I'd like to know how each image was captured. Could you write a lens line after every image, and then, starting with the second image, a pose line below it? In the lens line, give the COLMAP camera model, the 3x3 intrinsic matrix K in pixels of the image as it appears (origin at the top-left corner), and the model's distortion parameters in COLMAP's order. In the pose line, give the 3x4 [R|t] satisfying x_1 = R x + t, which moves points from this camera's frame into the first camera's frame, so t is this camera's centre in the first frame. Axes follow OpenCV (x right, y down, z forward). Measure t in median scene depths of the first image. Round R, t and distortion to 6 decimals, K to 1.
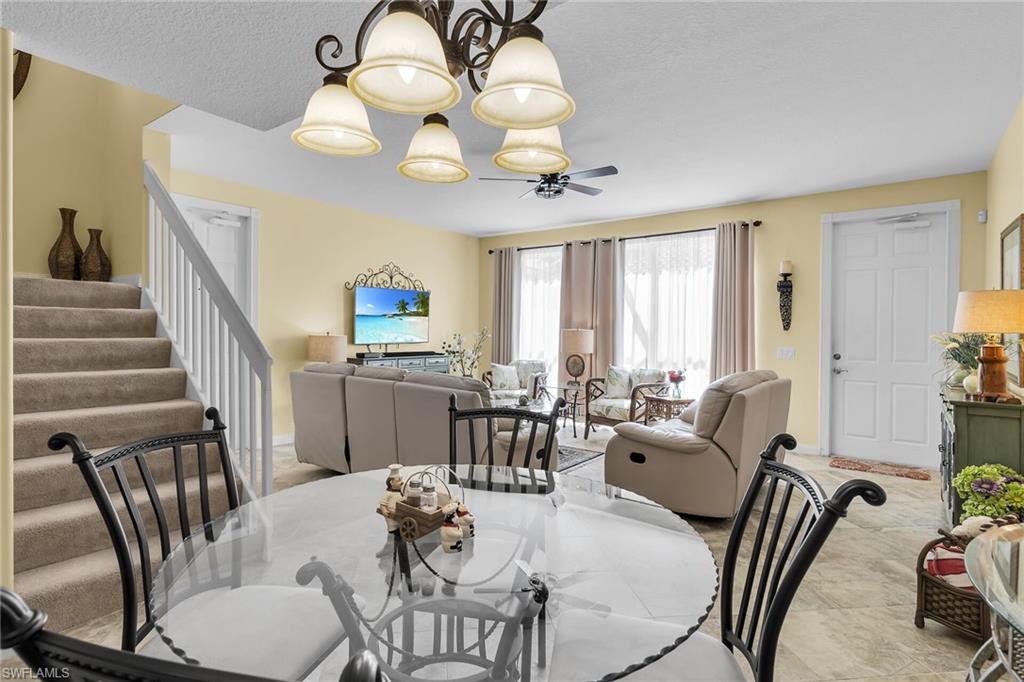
lens RADIAL K [[516.3, 0, 507.3], [0, 516.3, 333.9], [0, 0, 1]] dist [0.000292, 0.000109]
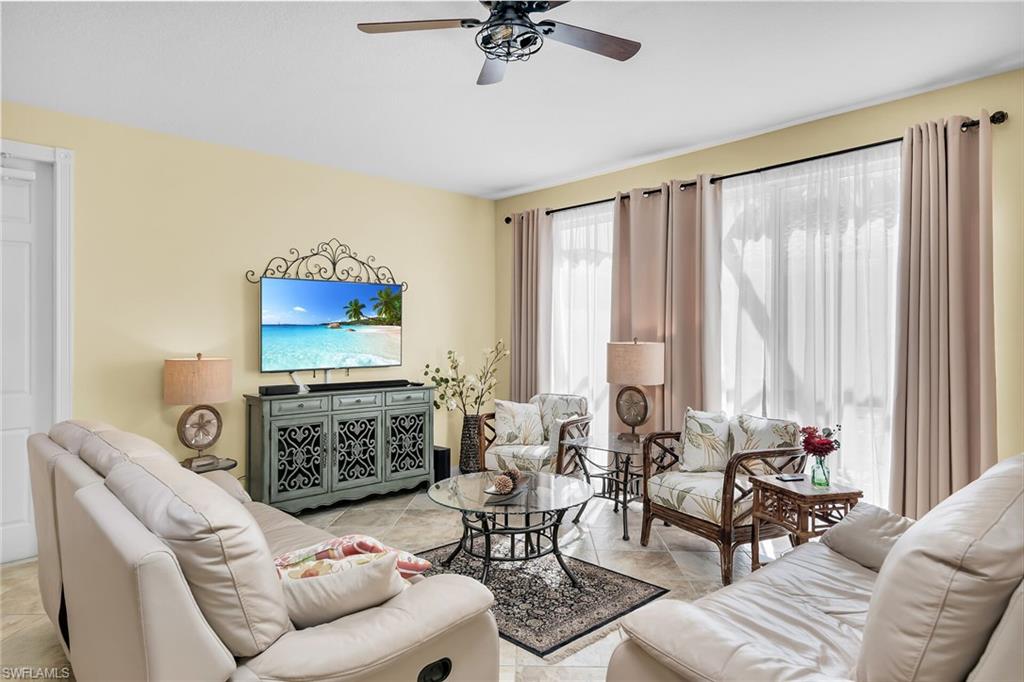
lens RADIAL K [[616.4, 0, 512.0], [0, 616.4, 341.0], [0, 0, 1]] dist [0.020170, -0.000770]
pose [[0.986658, -0.013870, -0.162215, 0.111956], [0.013034, 0.999896, -0.006215, -0.007602], [0.162284, 0.004017, 0.986736, 0.307779]]
